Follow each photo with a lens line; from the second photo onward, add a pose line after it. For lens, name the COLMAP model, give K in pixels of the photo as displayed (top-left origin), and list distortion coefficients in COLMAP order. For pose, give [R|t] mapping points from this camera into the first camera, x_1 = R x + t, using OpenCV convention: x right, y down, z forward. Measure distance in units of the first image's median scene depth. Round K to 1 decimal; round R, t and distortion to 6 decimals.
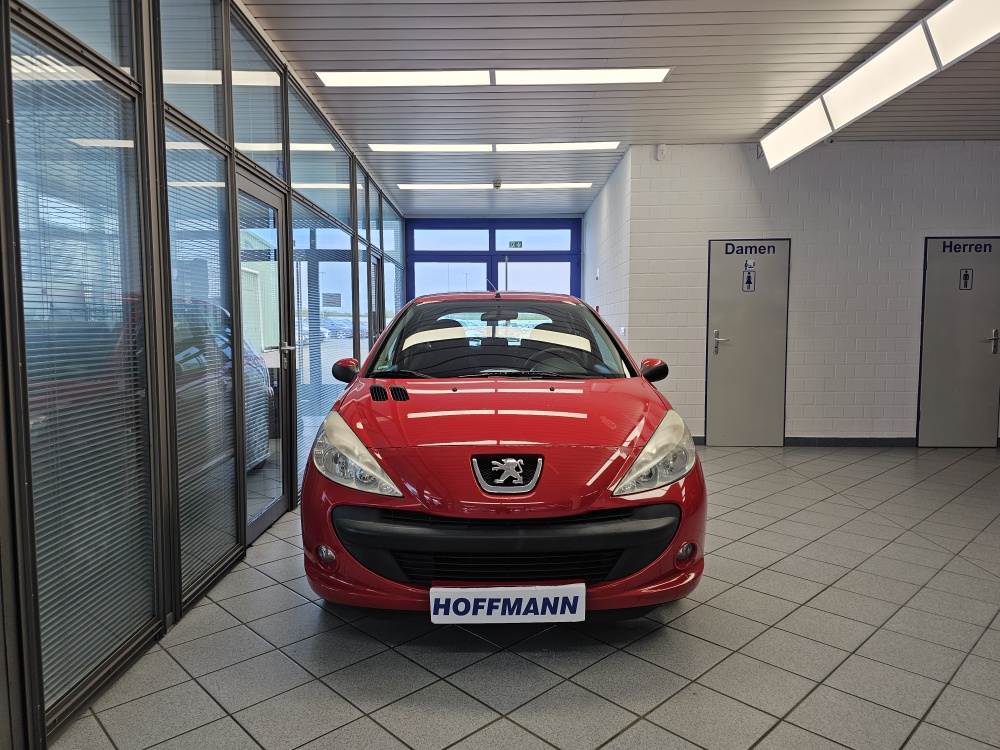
lens RADIAL K [[668.3, 0, 506.2], [0, 668.3, 372.7], [0, 0, 1]] dist [0.073252, -0.084249]
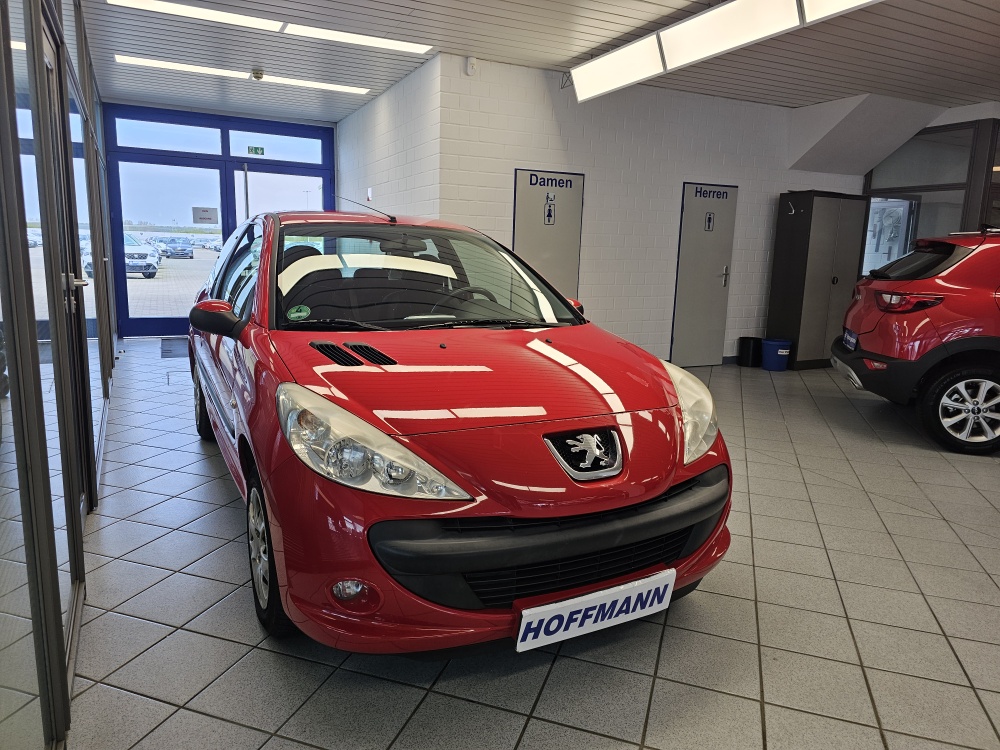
lens RADIAL K [[666.2, 0, 508.5], [0, 666.2, 364.2], [0, 0, 1]] dist [0.073556, -0.068860]
pose [[0.891162, -0.049700, 0.450955, -0.173601], [0.003621, 0.994729, 0.102473, -0.016198], [-0.453671, -0.089687, 0.886645, 0.129670]]
